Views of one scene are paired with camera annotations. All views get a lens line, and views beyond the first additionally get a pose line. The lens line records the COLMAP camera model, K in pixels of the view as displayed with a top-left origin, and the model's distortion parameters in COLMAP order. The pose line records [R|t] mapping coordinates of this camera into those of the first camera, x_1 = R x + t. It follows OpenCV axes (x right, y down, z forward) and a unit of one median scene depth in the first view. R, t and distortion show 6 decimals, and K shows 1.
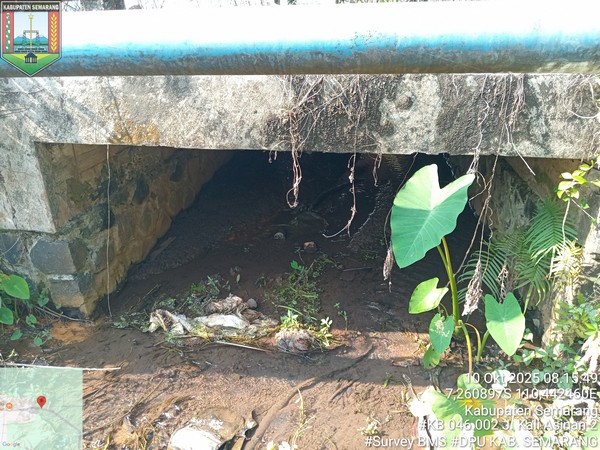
lens RADIAL K [[442.2, 0, 298.9], [0, 442.2, 224.8], [0, 0, 1]] dist [-0.025676, -0.003858]
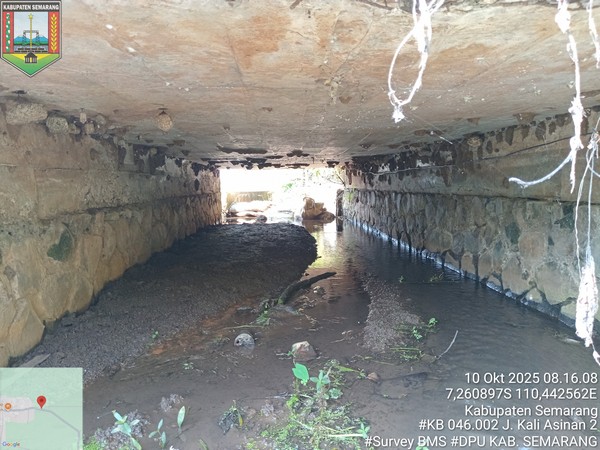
lens RADIAL K [[442.2, 0, 300.9], [0, 442.2, 225.1], [0, 0, 1]] dist [-0.025676, -0.003858]
pose [[0.977229, -0.019552, 0.211285, -0.089497], [0.088578, 0.942423, -0.322478, 0.076199], [-0.192815, 0.333850, 0.922695, 0.396678]]
